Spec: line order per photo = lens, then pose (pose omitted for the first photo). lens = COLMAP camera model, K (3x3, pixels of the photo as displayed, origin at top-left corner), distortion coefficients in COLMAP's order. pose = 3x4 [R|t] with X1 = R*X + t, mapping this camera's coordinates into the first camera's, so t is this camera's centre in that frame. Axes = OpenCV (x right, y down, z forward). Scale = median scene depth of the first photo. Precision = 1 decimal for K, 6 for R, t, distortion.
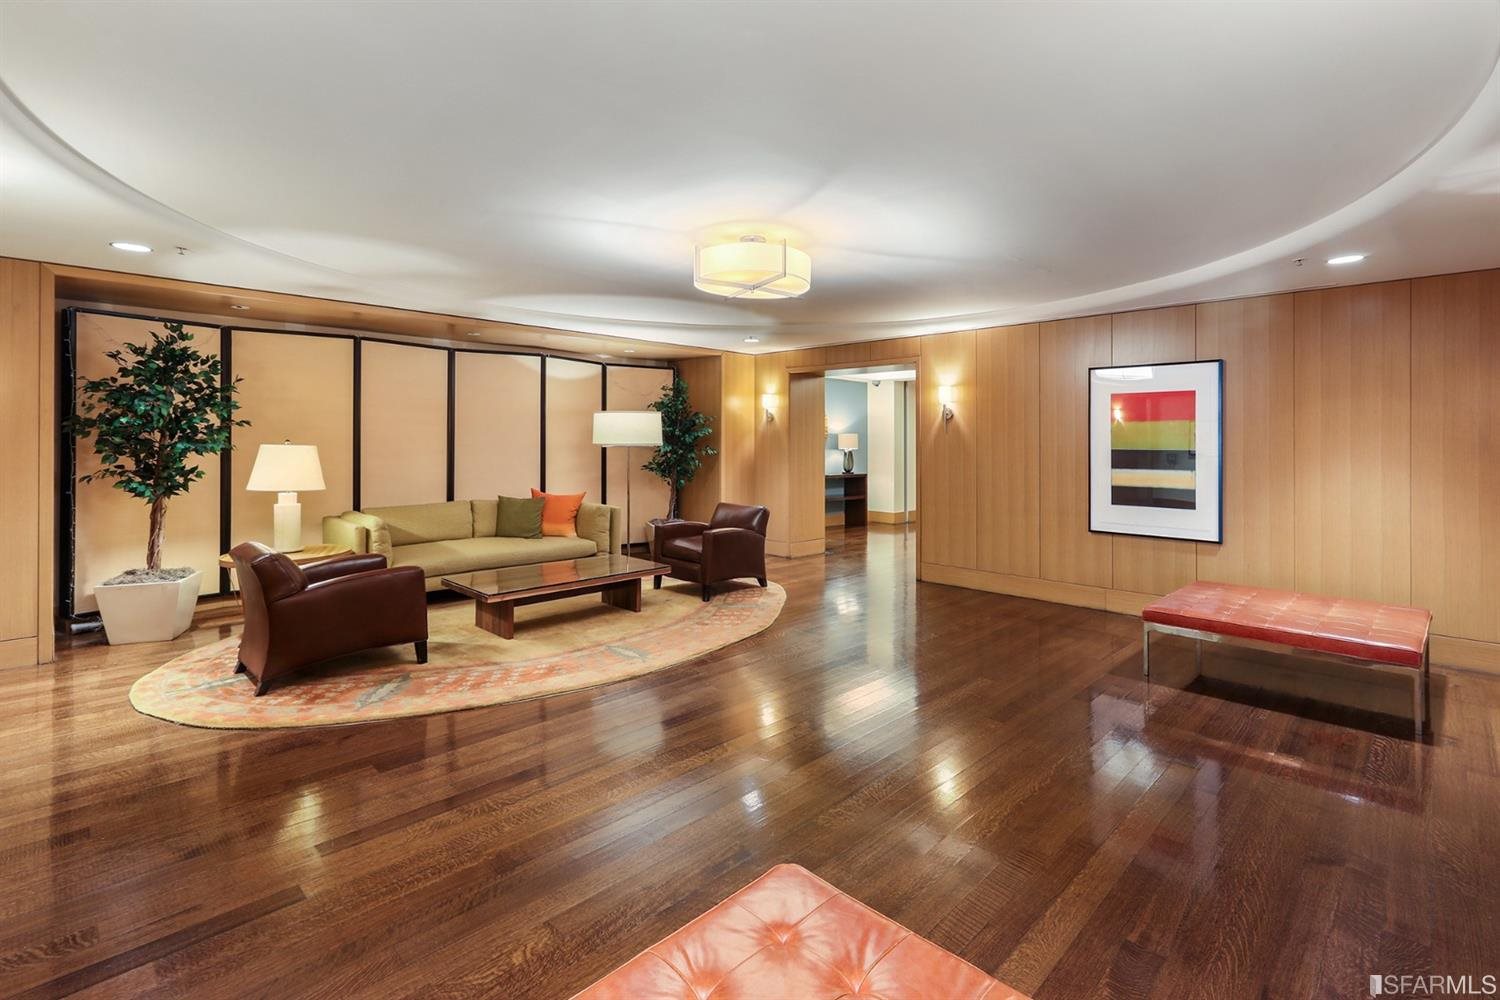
lens RADIAL K [[704.1, 0, 752.6], [0, 704.1, 441.2], [0, 0, 1]] dist [0.002101, 0.000208]
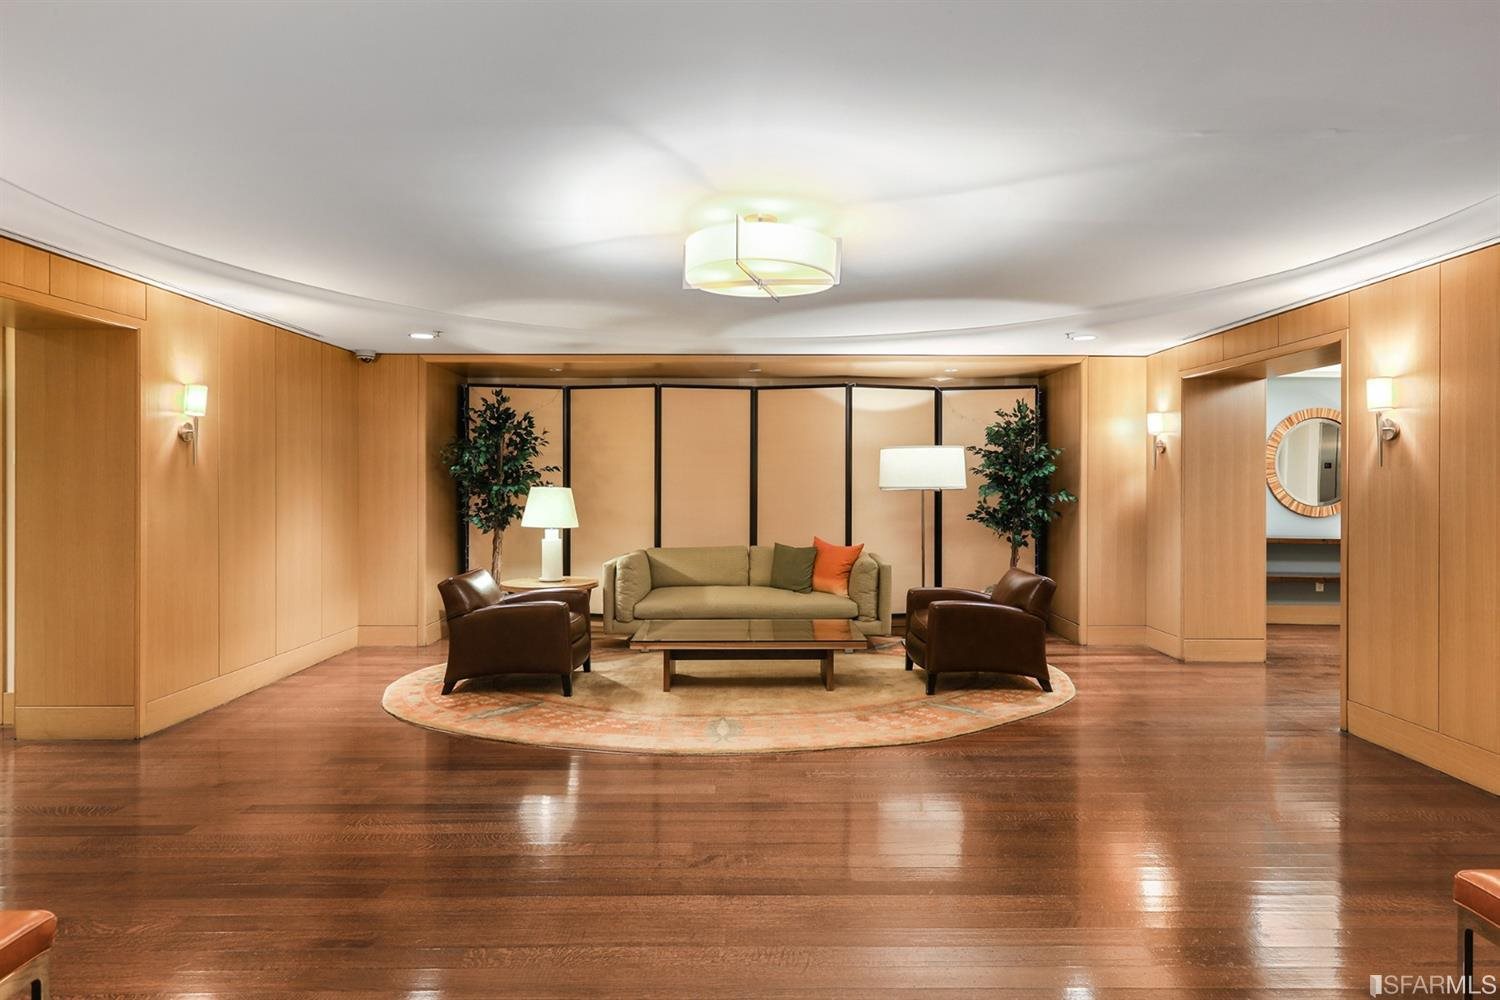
lens RADIAL K [[820.2, 0, 750.0], [0, 820.2, 500.0], [0, 0, 1]] dist [0.001197, -0.000215]
pose [[0.707210, 0.012337, -0.706896, 0.369284], [0.001878, 0.999811, 0.019328, 0.000190], [0.707001, -0.014996, 0.707053, 0.211596]]
